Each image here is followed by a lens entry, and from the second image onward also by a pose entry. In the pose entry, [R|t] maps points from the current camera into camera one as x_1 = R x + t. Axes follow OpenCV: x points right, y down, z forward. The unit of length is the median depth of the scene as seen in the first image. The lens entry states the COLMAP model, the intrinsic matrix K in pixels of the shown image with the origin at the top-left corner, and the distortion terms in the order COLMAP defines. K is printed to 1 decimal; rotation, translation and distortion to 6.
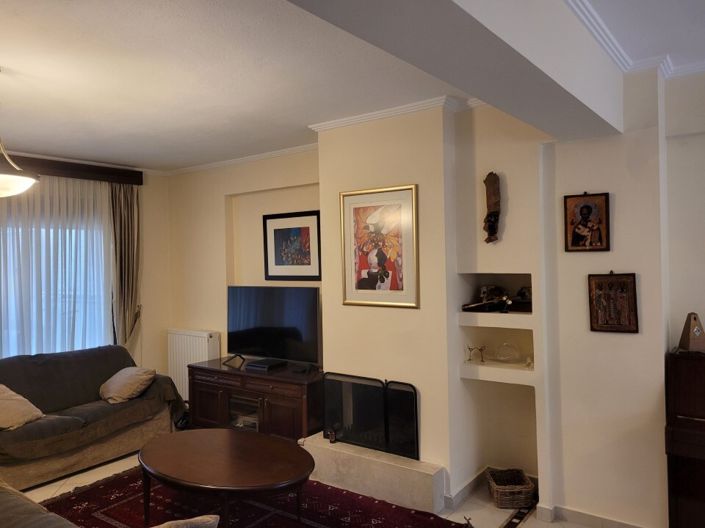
lens RADIAL K [[534.0, 0, 355.4], [0, 534.0, 264.9], [0, 0, 1]] dist [0.044130, 0.002305]
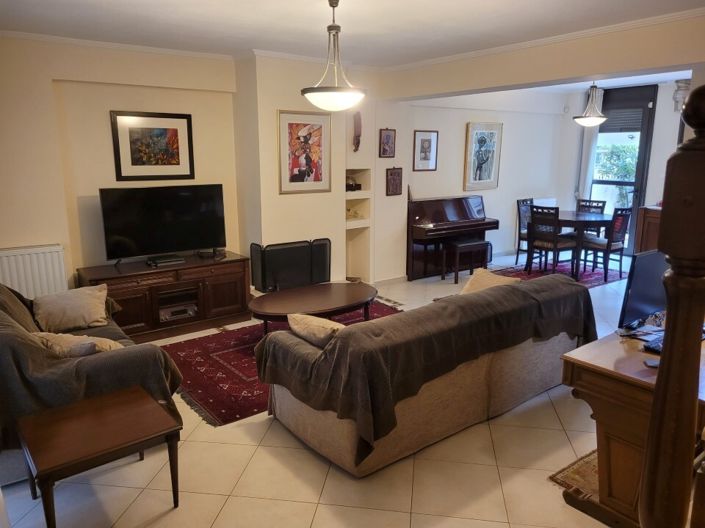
lens RADIAL K [[534.0, 0, 354.0], [0, 534.0, 264.6], [0, 0, 1]] dist [0.044130, 0.002305]
pose [[0.277238, -0.181846, 0.943436, -1.375244], [0.003202, 0.982095, 0.188357, -0.007127], [-0.960796, -0.049199, 0.272856, 0.443869]]
